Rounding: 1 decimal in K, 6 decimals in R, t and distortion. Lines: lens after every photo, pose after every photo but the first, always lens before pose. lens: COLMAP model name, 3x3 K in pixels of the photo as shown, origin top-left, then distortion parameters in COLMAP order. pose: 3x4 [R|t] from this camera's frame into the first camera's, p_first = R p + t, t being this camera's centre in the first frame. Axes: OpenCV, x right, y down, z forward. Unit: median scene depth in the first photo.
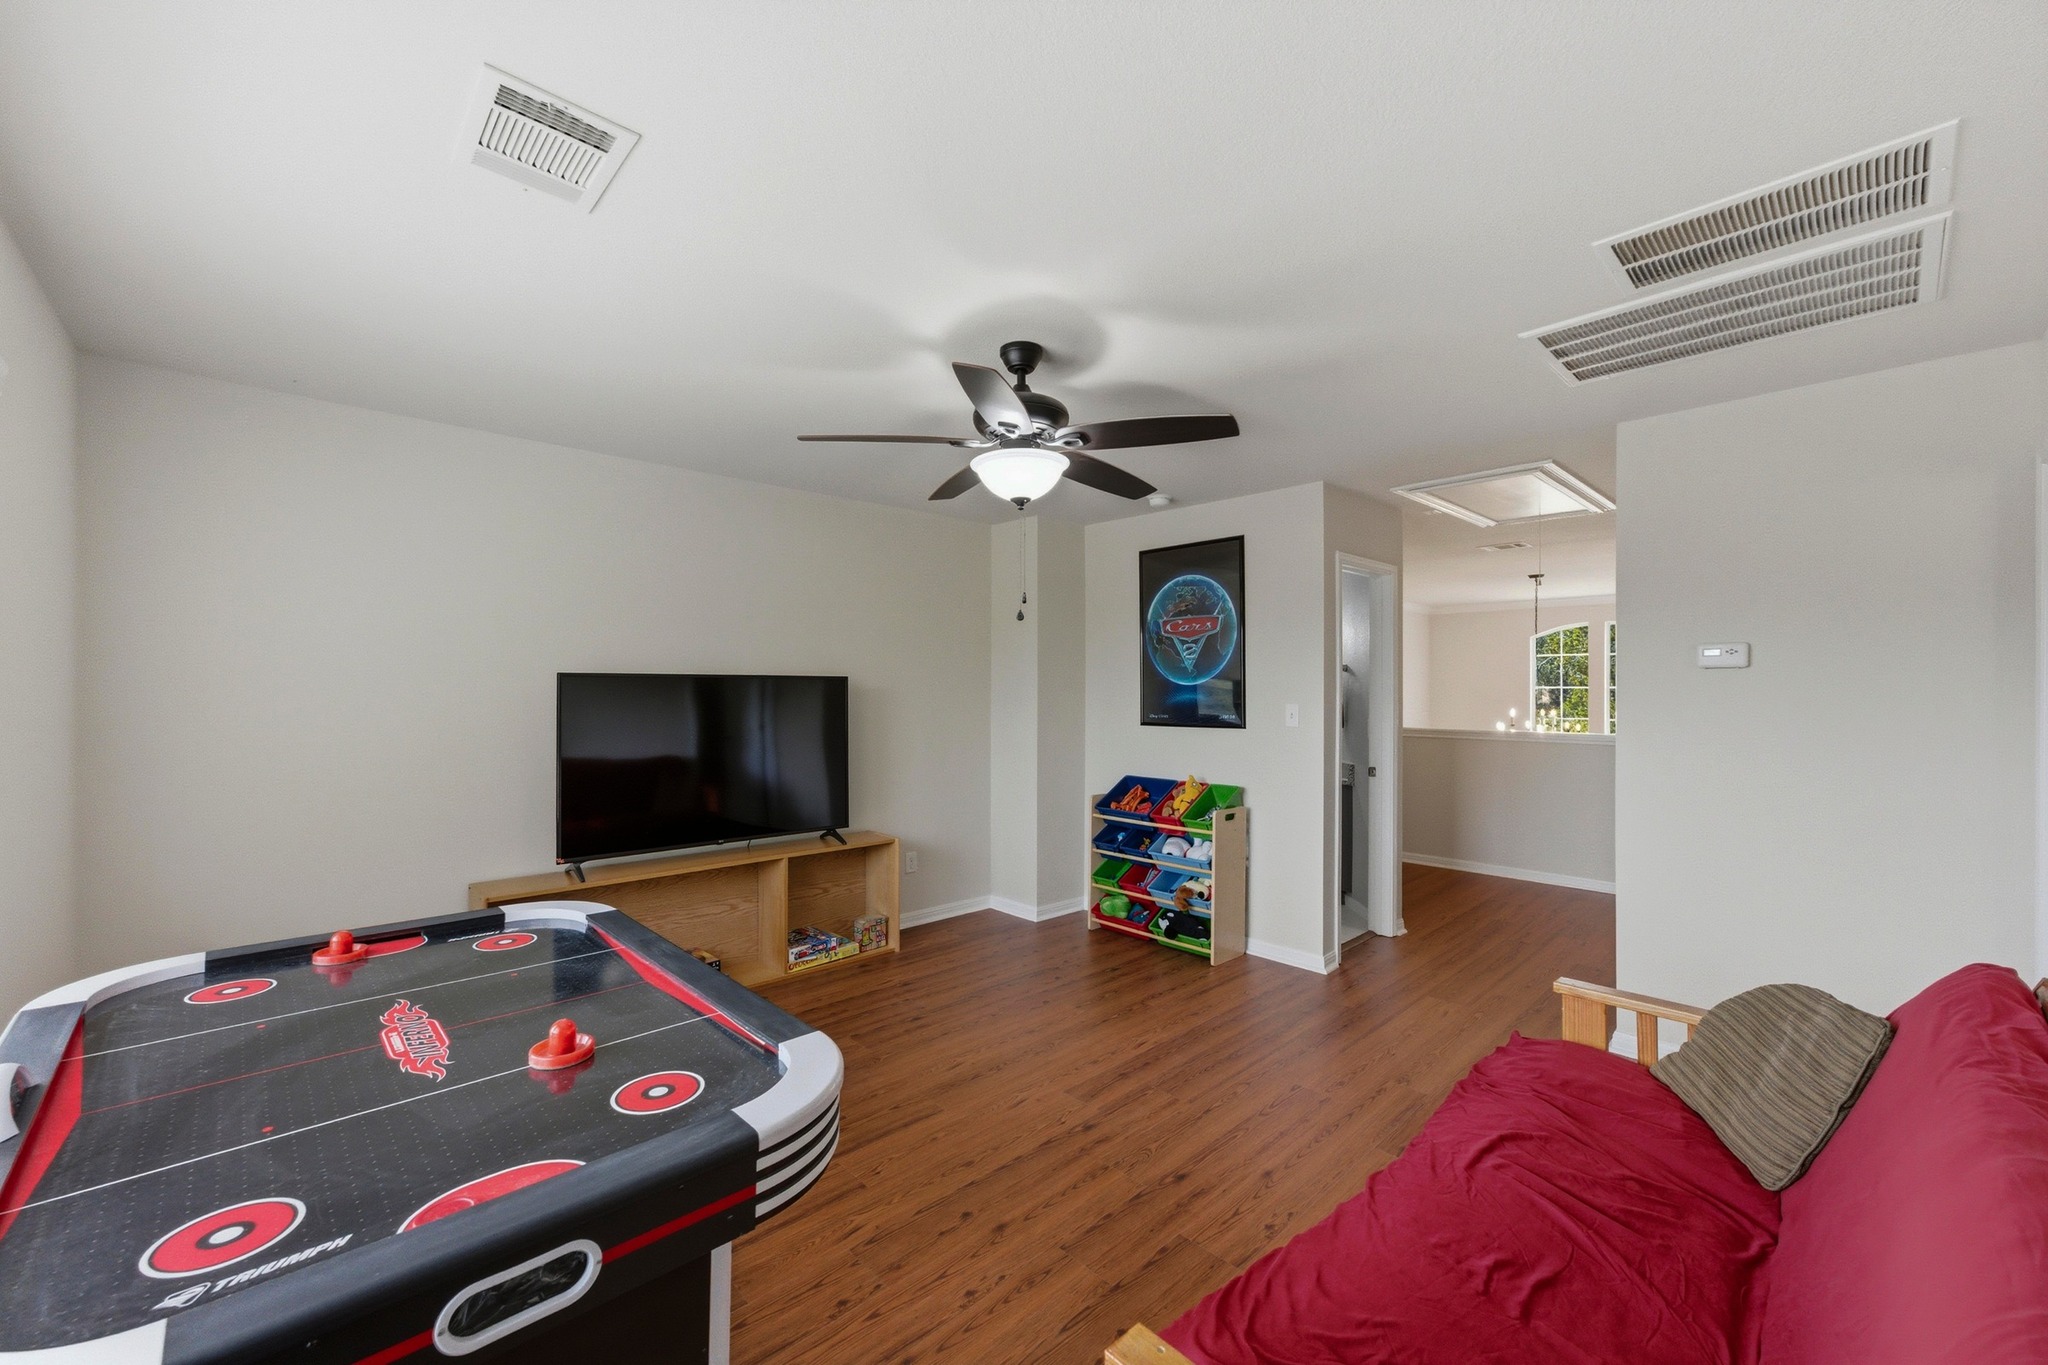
lens RADIAL K [[820.1, 0, 1016.8], [0, 820.1, 681.4], [0, 0, 1]] dist [0.000544, 0.000311]
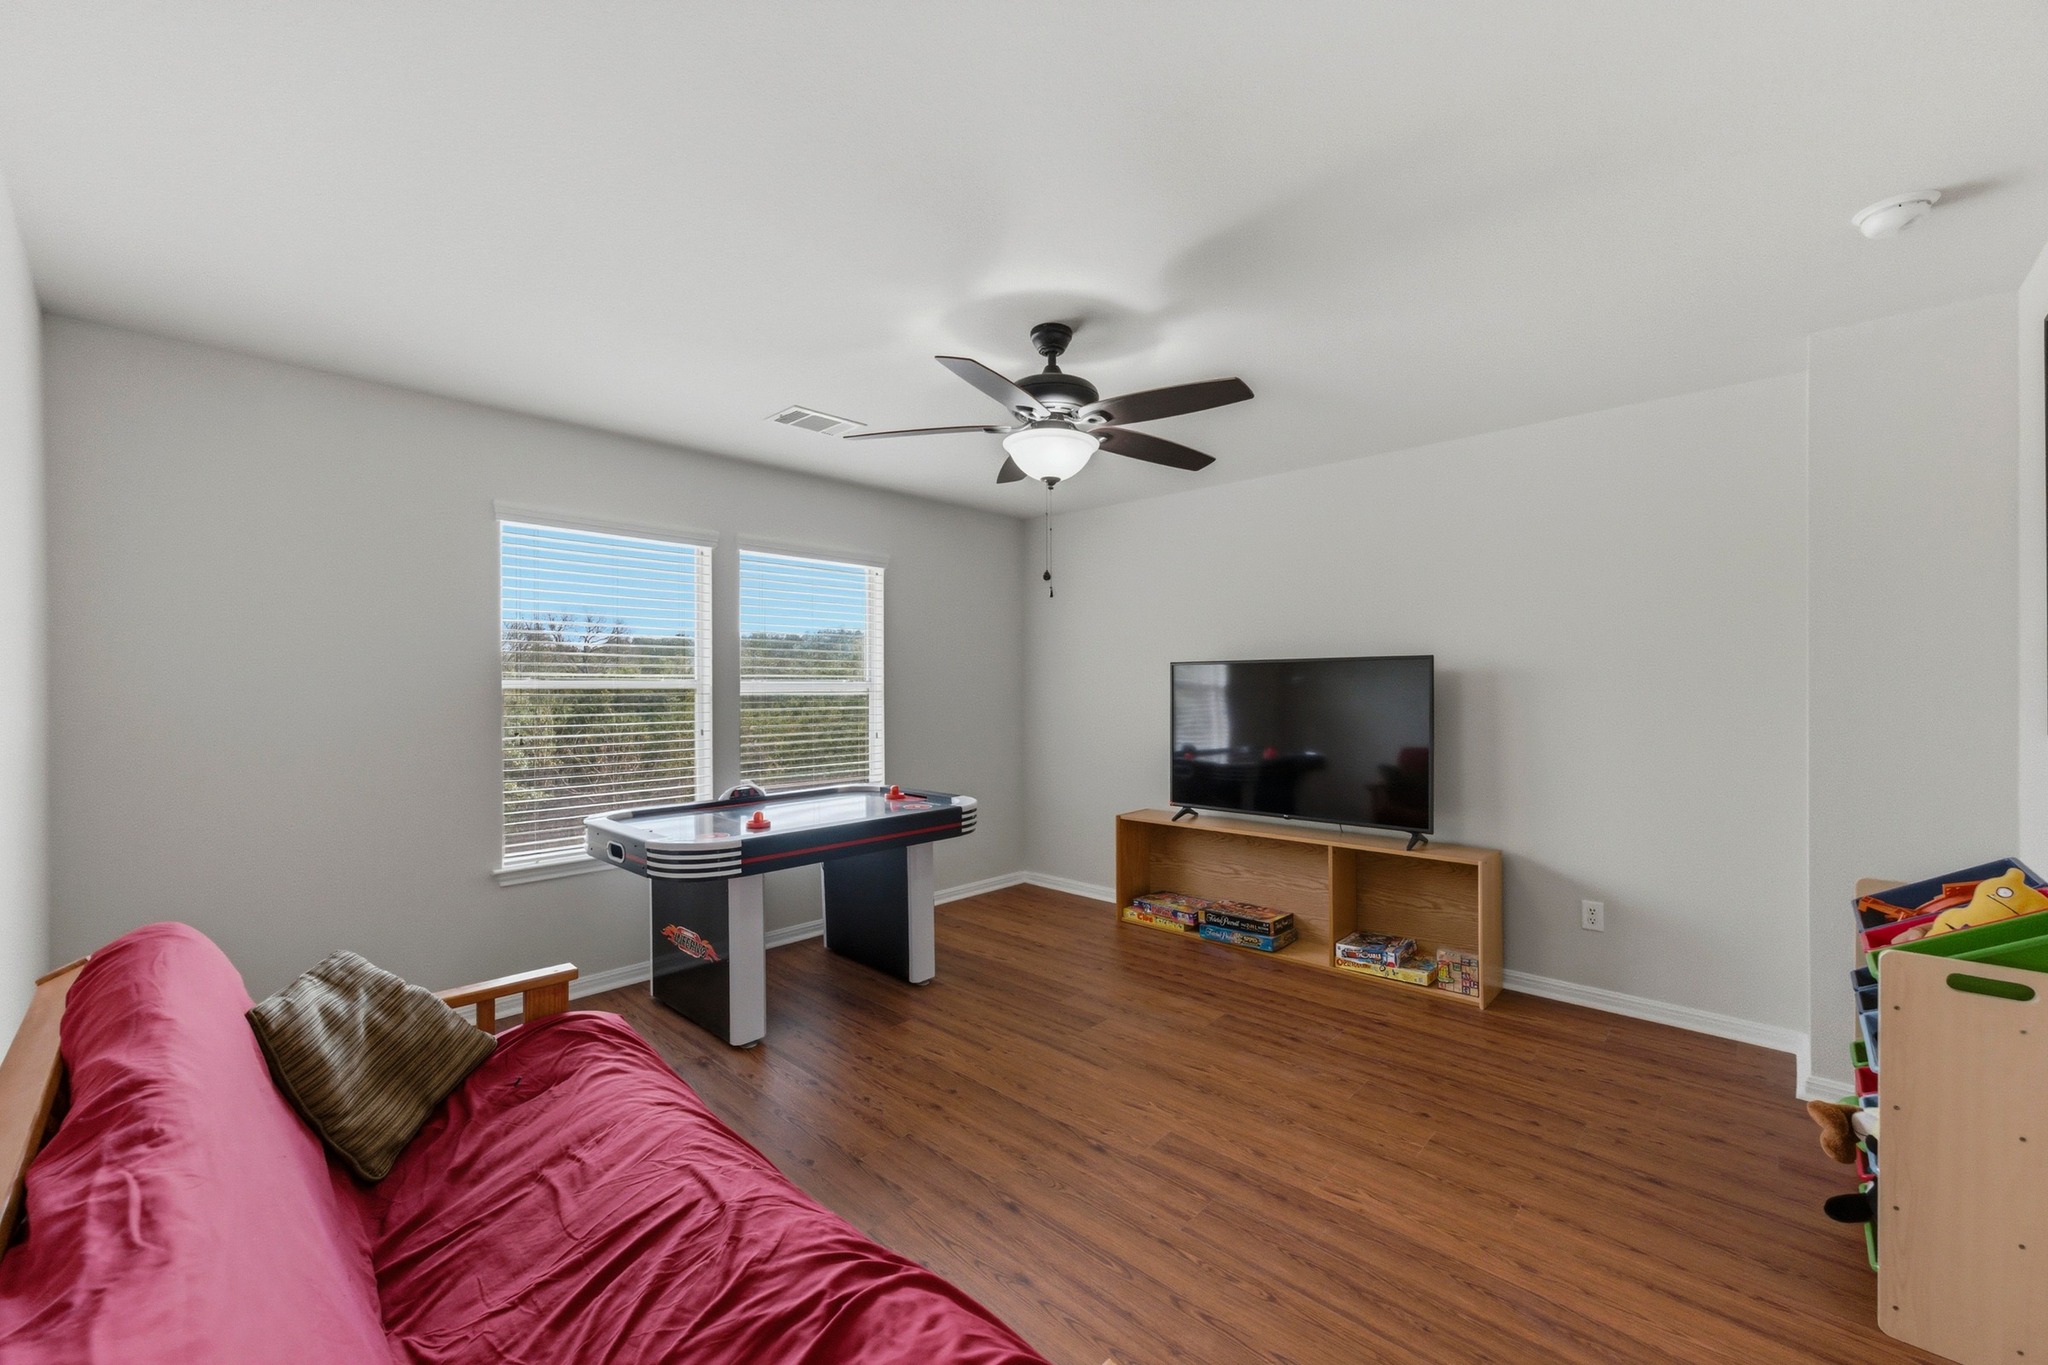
lens RADIAL K [[820.1, 0, 1030.3], [0, 820.1, 685.6], [0, 0, 1]] dist [0.000544, 0.000311]
pose [[0.049020, -0.007077, -0.998773, 0.886198], [0.012551, 0.999900, -0.006469, 0.037235], [0.998719, -0.012219, 0.049104, 0.798111]]
